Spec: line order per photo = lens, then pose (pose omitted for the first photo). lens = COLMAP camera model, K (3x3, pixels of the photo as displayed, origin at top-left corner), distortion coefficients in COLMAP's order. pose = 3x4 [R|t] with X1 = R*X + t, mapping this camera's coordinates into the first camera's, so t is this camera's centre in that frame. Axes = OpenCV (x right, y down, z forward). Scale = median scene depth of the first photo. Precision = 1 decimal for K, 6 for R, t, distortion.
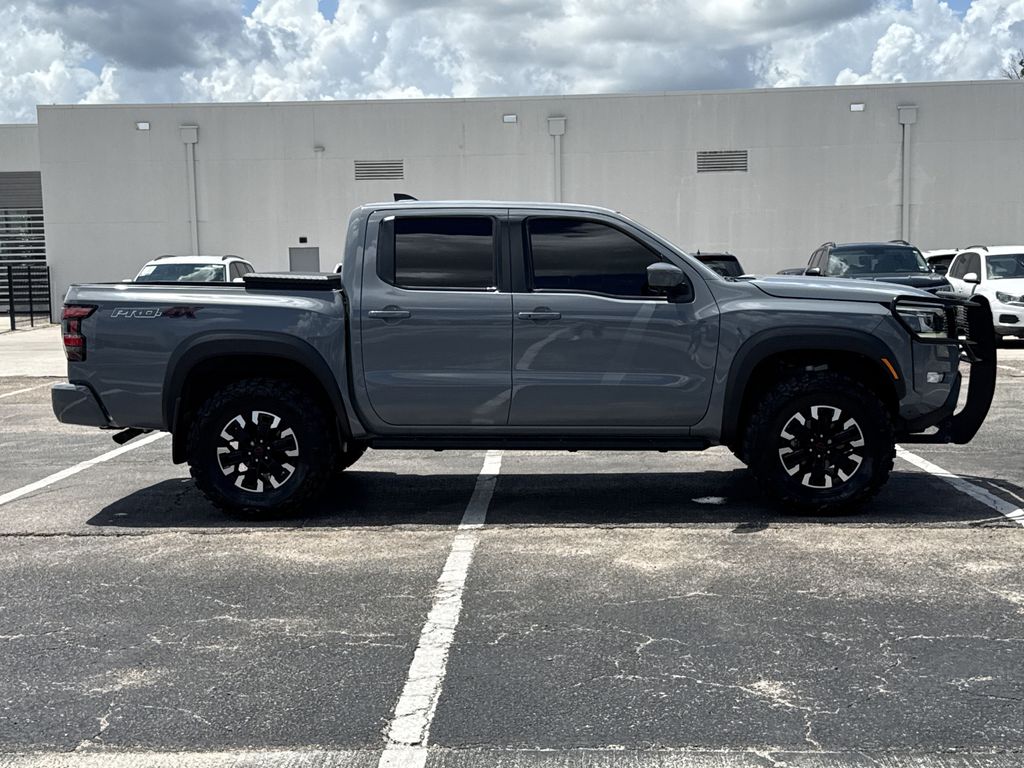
lens RADIAL K [[1433.2, 0, 512.0], [0, 1433.2, 384.0], [0, 0, 1]] dist [0.156038, -0.257781]
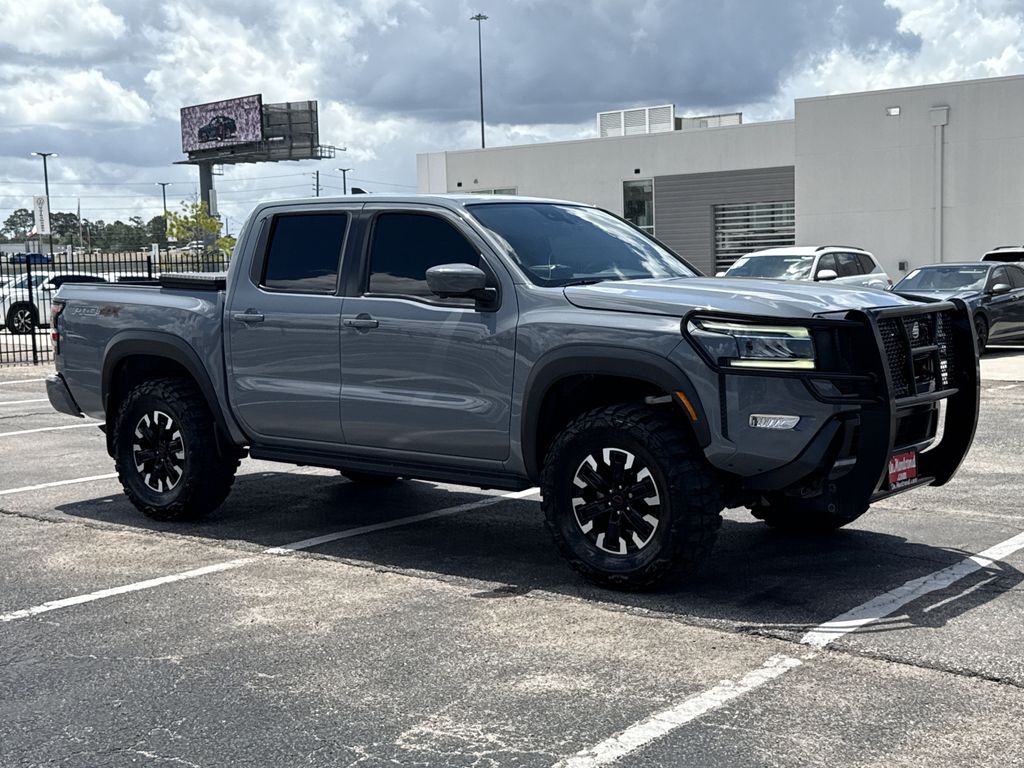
lens RADIAL K [[1433.2, 0, 512.0], [0, 1433.2, 384.0], [0, 0, 1]] dist [0.156038, -0.257781]
pose [[0.804790, 0.049840, -0.591464, 0.623839], [-0.044920, 0.998725, 0.023036, -0.034767], [0.591858, 0.008030, 0.806002, 0.342293]]
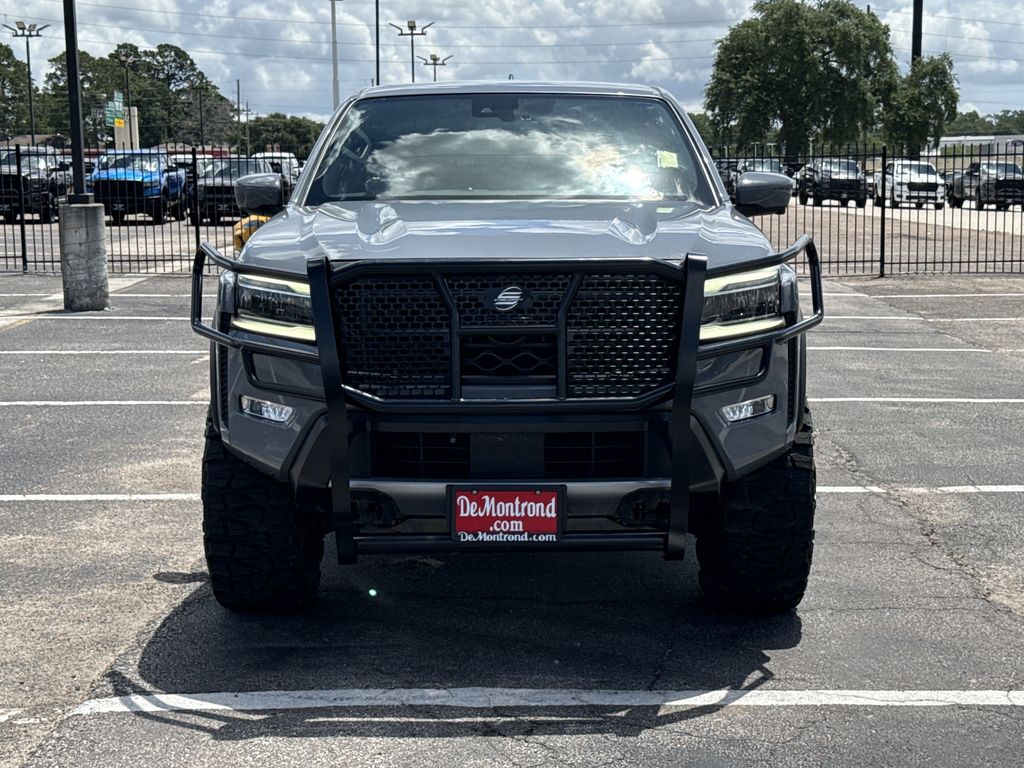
lens RADIAL K [[1652.8, 0, 531.2], [0, 1652.8, 440.6], [0, 0, 1]] dist [0.175383, -0.165123]
pose [[0.048133, 0.176908, -0.983050, 0.892426], [-0.088763, 0.981054, 0.172203, -0.105357], [0.994889, 0.078970, 0.062924, 1.078214]]
